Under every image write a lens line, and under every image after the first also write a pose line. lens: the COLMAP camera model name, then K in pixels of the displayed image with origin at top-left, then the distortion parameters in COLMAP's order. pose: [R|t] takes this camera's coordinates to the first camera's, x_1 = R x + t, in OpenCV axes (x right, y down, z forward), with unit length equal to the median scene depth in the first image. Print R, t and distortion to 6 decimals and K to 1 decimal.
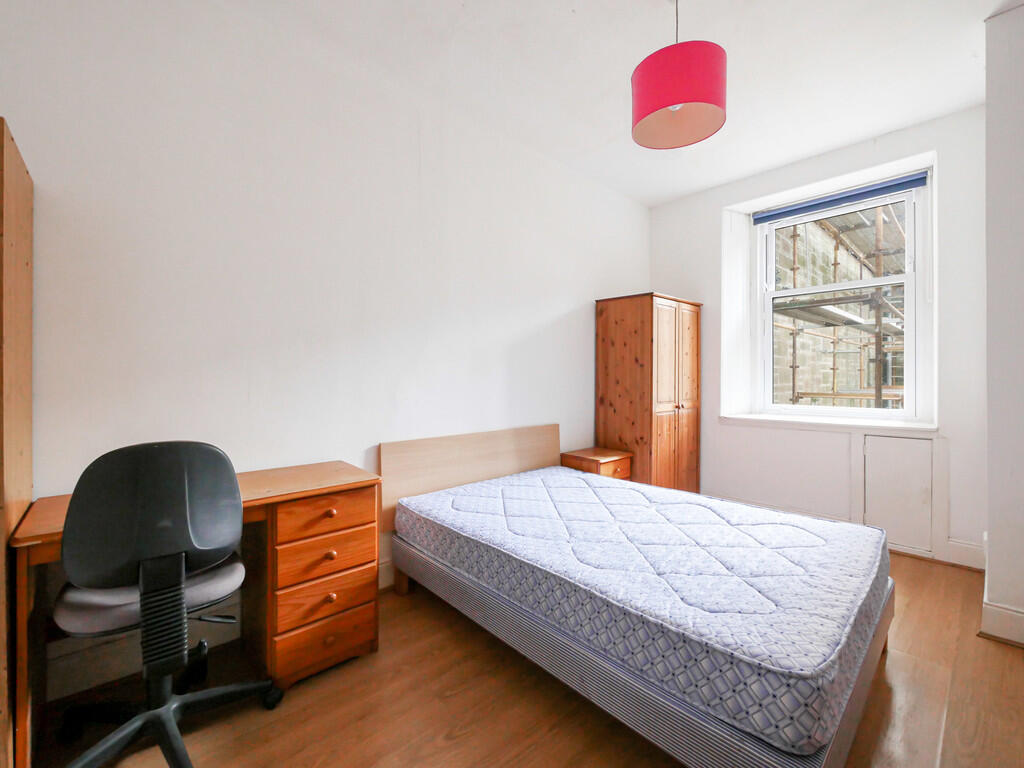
lens RADIAL K [[439.3, 0, 509.1], [0, 439.3, 378.7], [0, 0, 1]] dist [-0.001538, -0.000147]
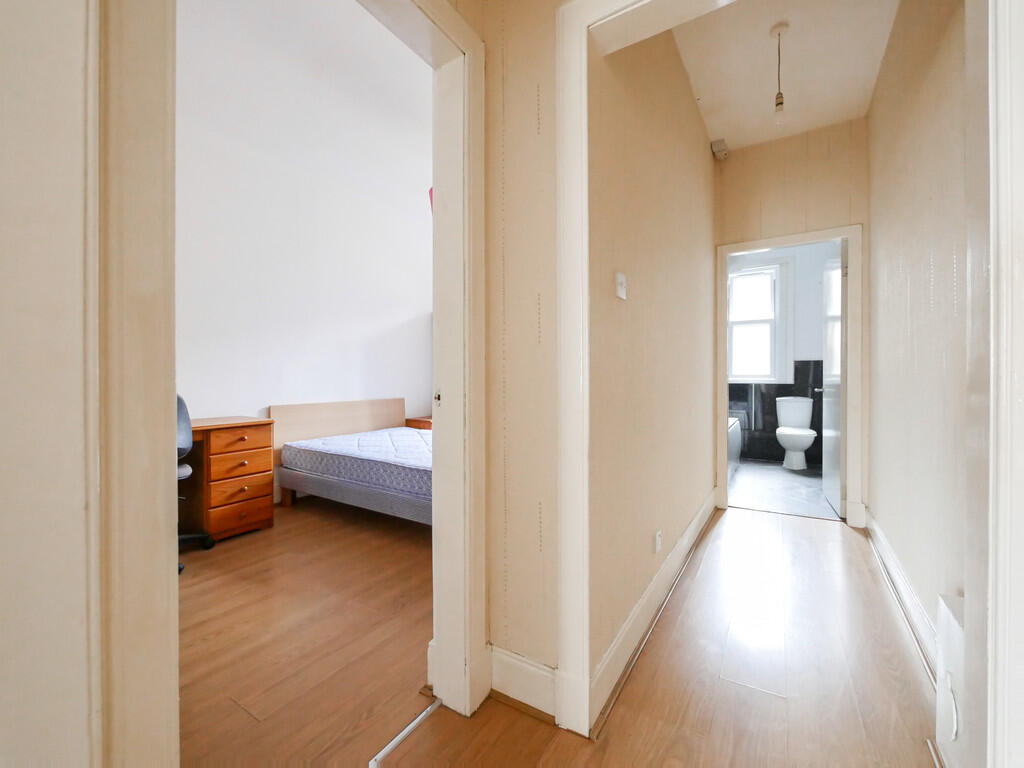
lens RADIAL K [[439.3, 0, 509.1], [0, 439.3, 378.7], [0, 0, 1]] dist [-0.001538, -0.000147]
pose [[0.964818, -0.002544, 0.262907, 0.122230], [0.002602, 0.999997, 0.000129, 0.076694], [-0.262906, 0.000559, 0.964821, -0.824785]]
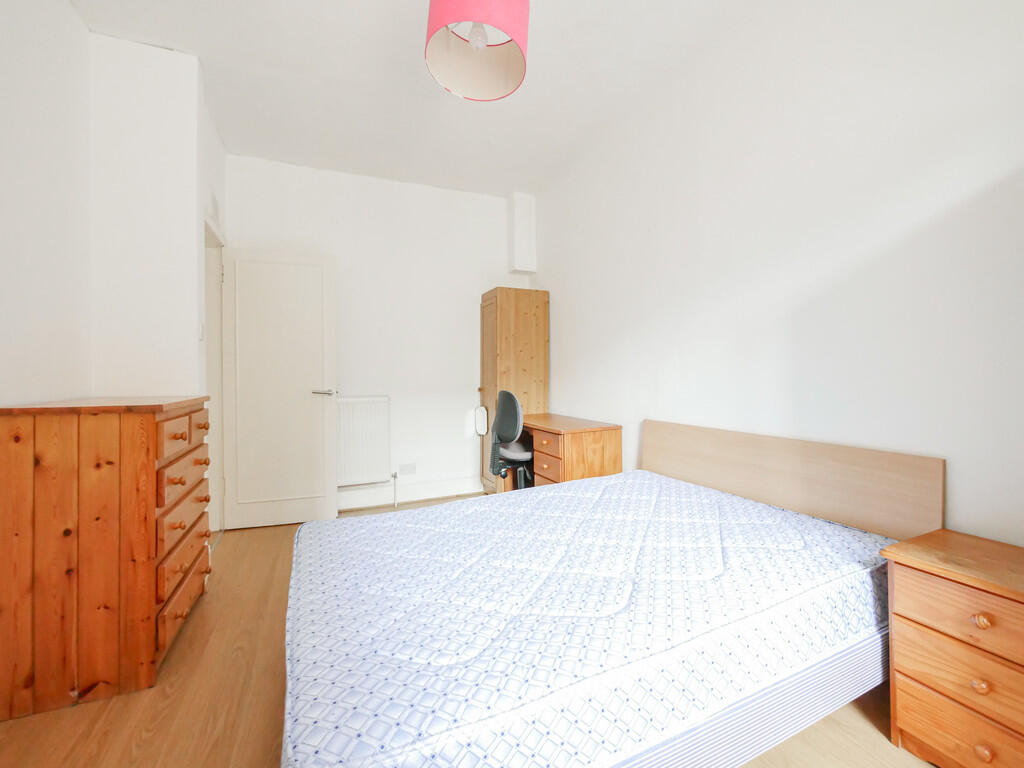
lens RADIAL K [[439.3, 0, 509.1], [0, 439.3, 378.7], [0, 0, 1]] dist [-0.001538, -0.000147]
pose [[-0.284661, -0.001048, -0.958628, 1.185359], [0.000748, 0.999999, -0.001315, 0.047635], [0.958628, -0.001092, -0.284660, 1.285336]]
